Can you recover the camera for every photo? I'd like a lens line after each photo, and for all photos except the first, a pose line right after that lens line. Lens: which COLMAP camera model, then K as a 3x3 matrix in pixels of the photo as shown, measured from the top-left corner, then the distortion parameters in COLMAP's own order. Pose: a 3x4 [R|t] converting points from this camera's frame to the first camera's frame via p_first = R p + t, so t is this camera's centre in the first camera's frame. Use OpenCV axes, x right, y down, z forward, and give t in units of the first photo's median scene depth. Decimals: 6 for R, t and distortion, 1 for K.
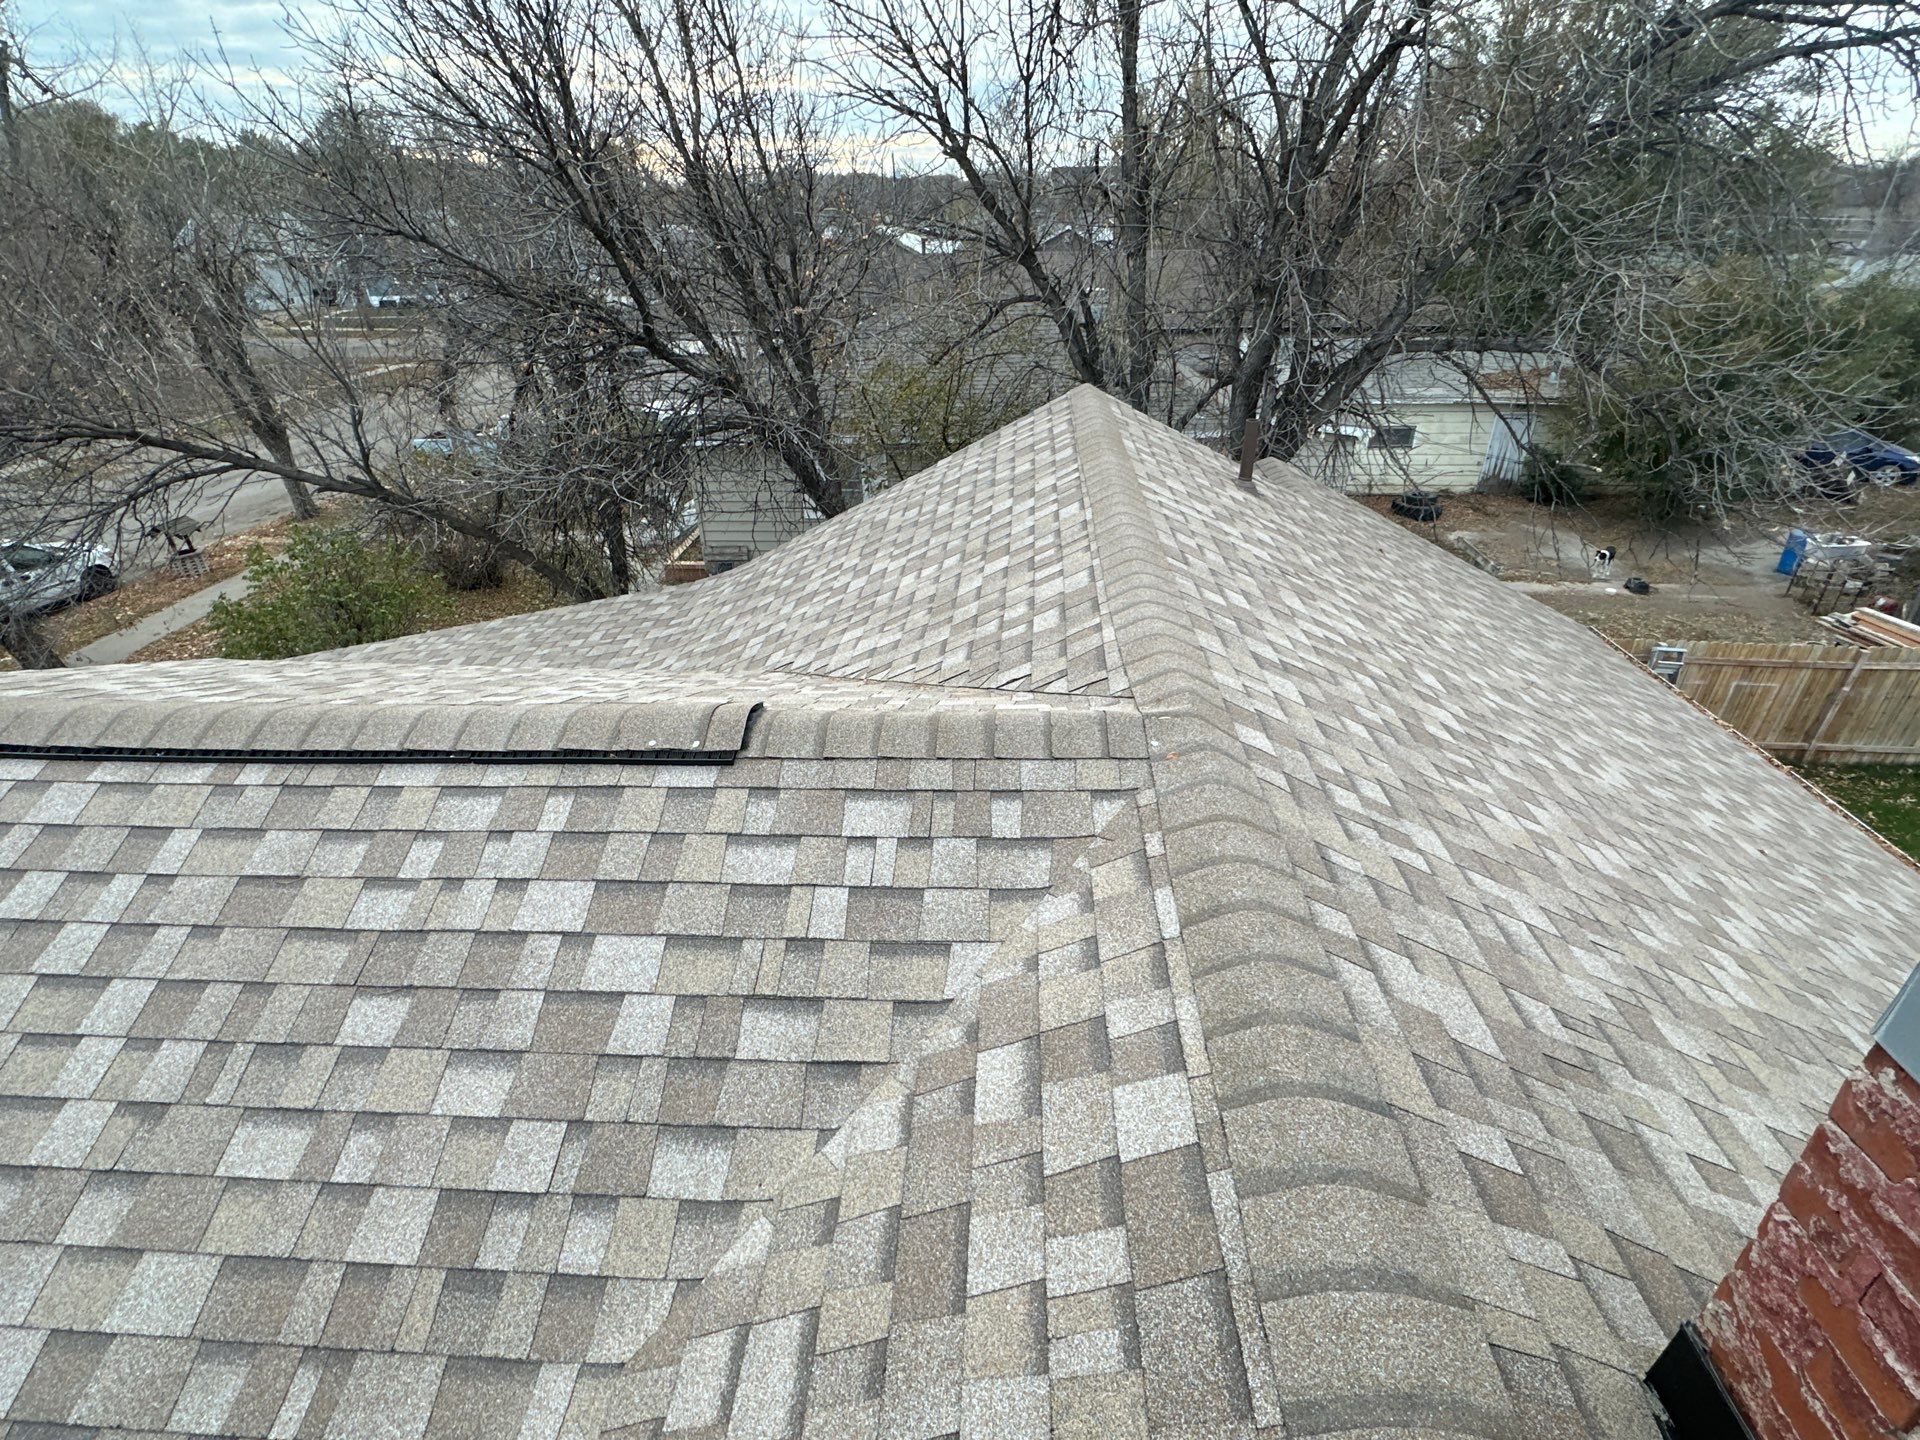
lens RADIAL K [[916.2, 0, 960.0], [0, 916.2, 720.0], [0, 0, 1]] dist [-0.004688, 0.000460]
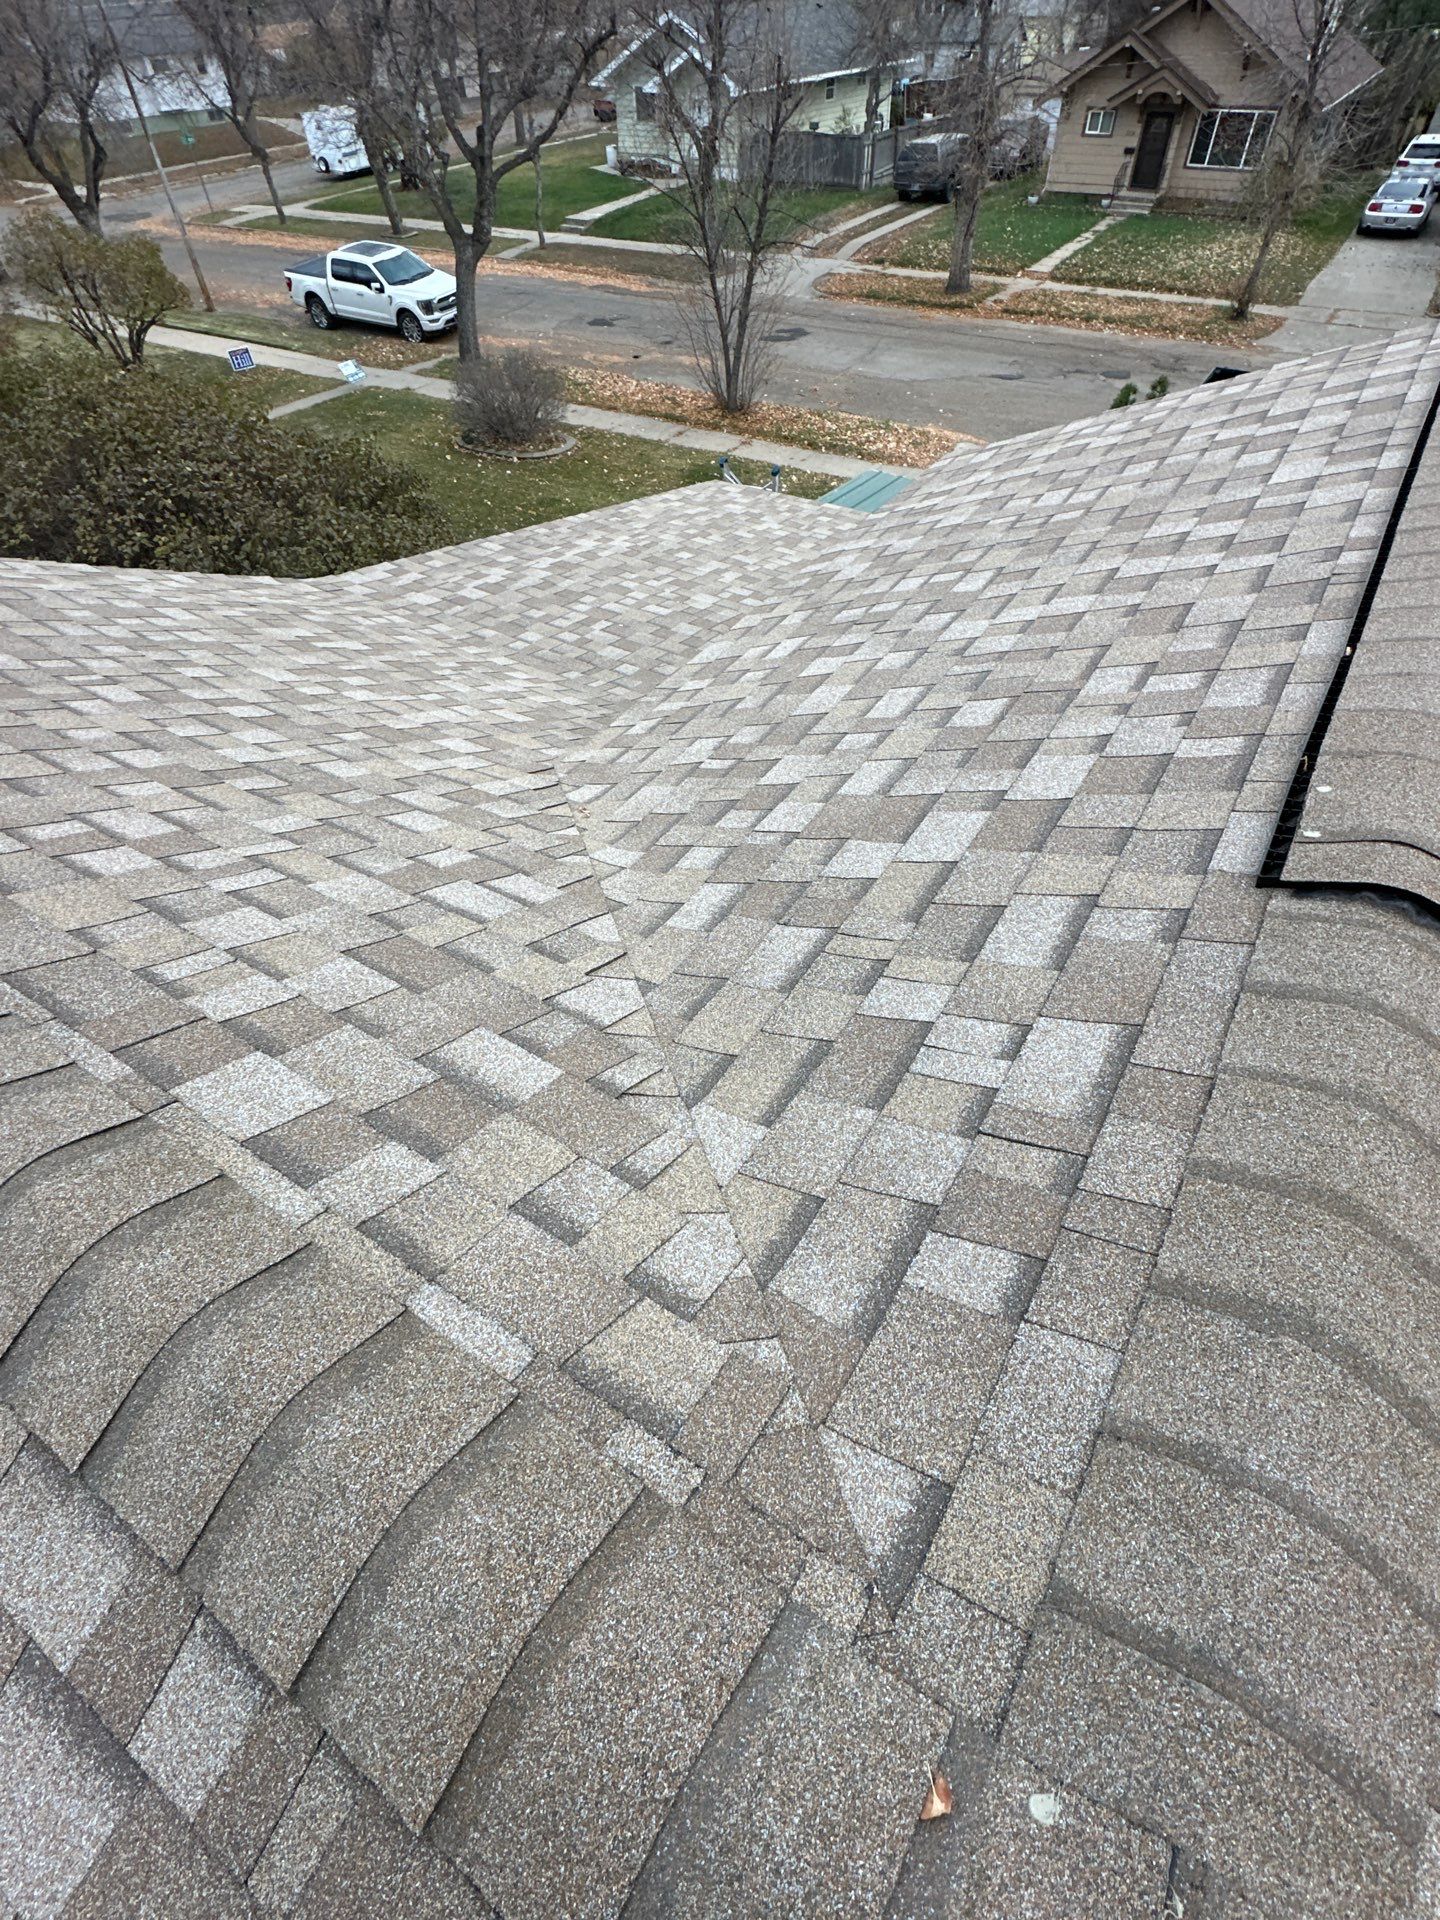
lens RADIAL K [[916.2, 0, 721.5], [0, 916.2, 959.5], [0, 0, 1]] dist [-0.004688, 0.000460]
pose [[-0.481903, 0.663557, -0.572242, 0.261735], [-0.402249, 0.412660, 0.817256, -0.268025], [0.778437, 0.624023, 0.068053, 0.807816]]
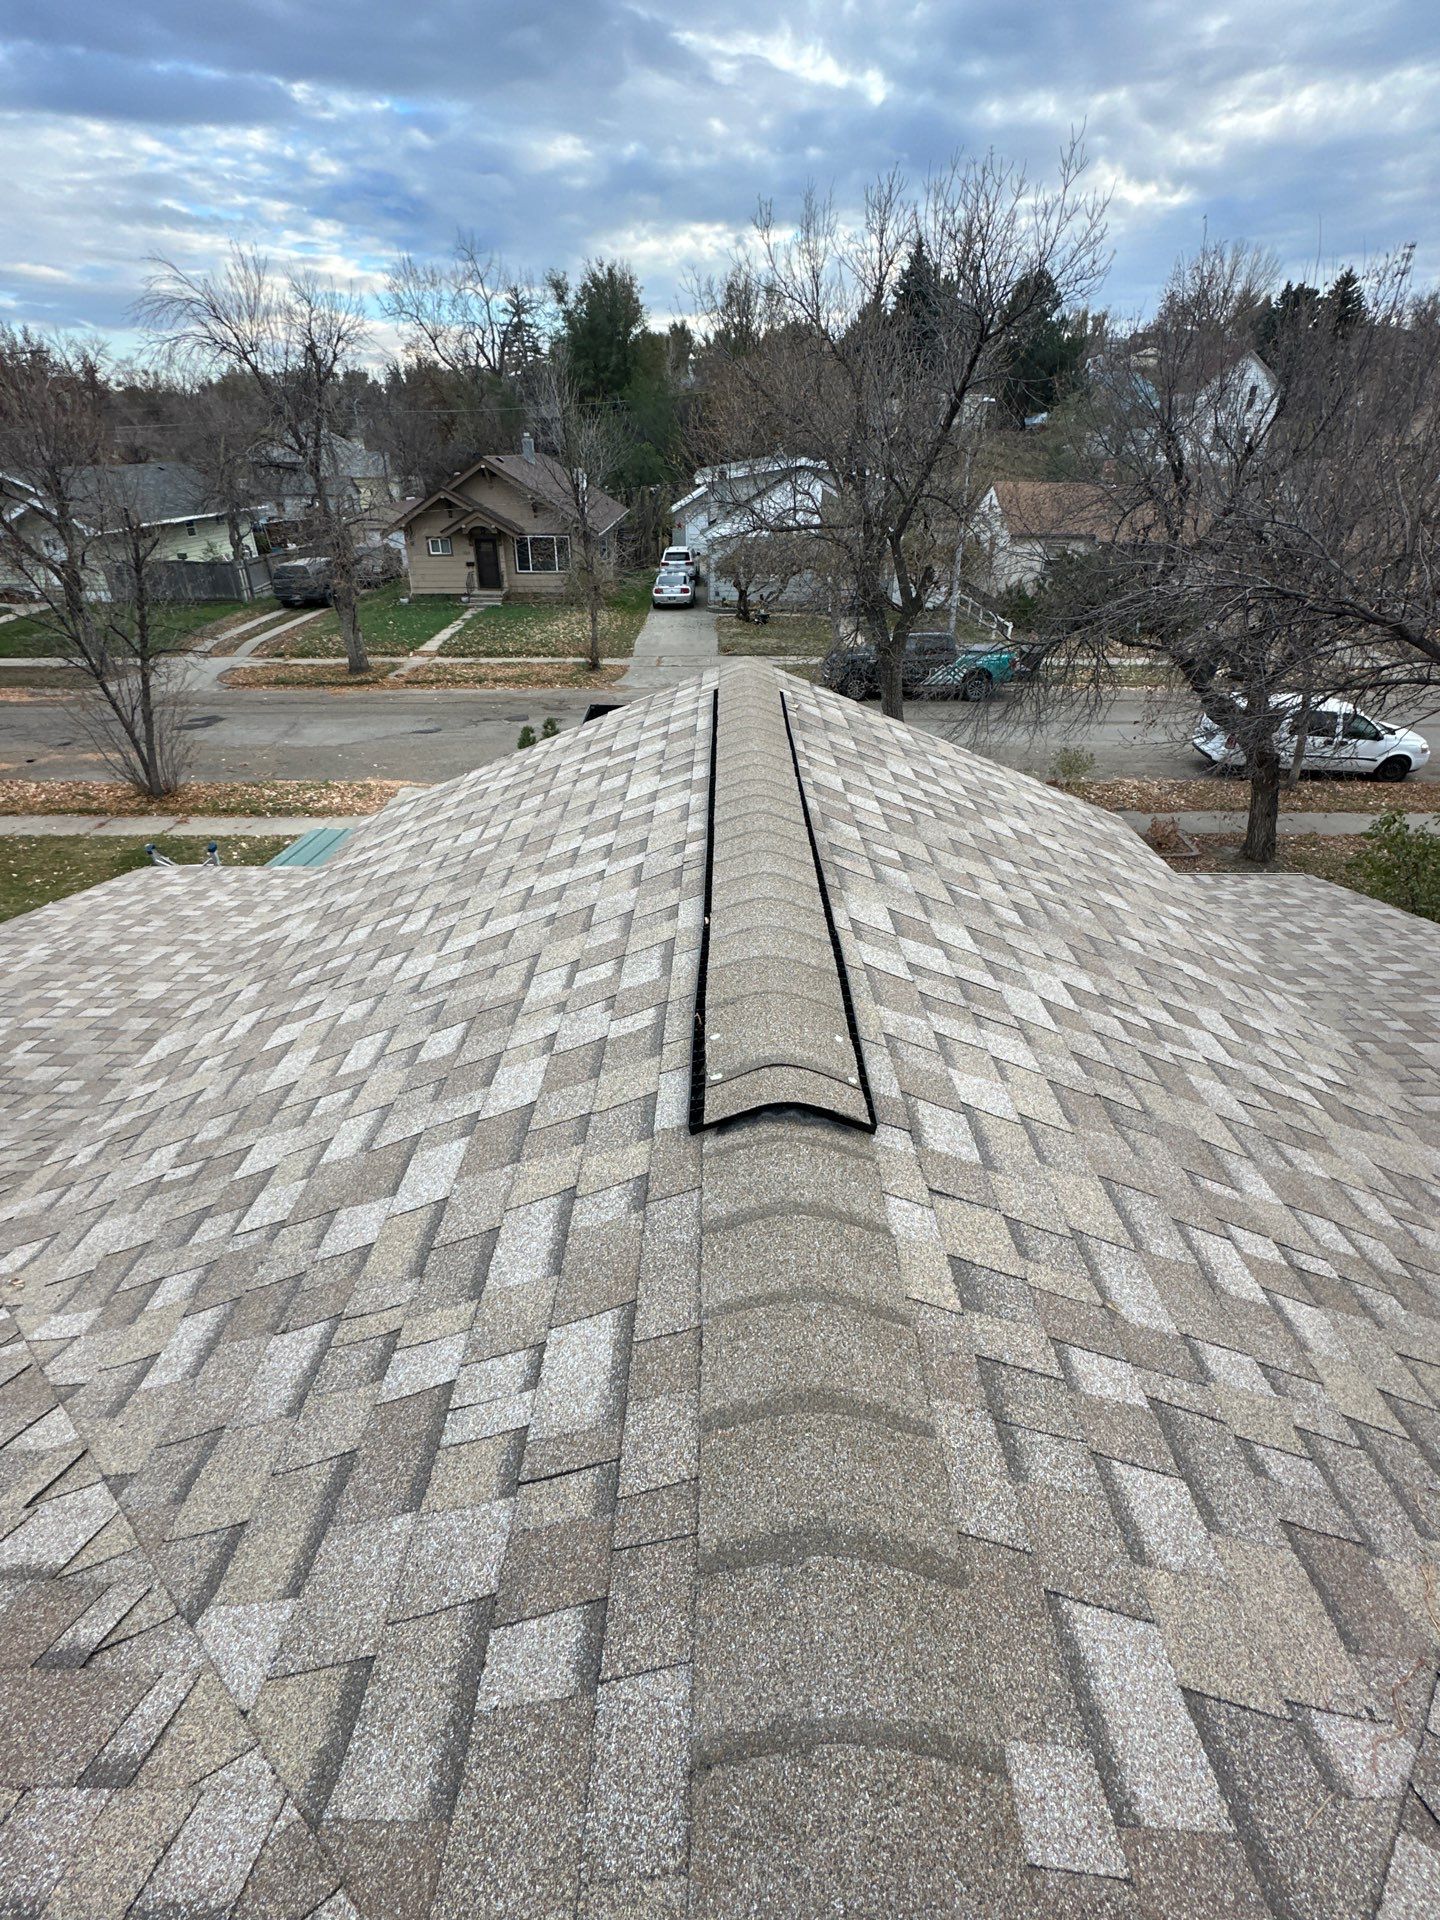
lens RADIAL K [[916.2, 0, 721.5], [0, 916.2, 959.5], [0, 0, 1]] dist [-0.004688, 0.000460]
pose [[0.062818, 0.507075, -0.859610, 0.247928], [-0.494403, 0.764010, 0.414553, -0.336746], [0.866960, 0.398953, 0.298693, 0.850920]]
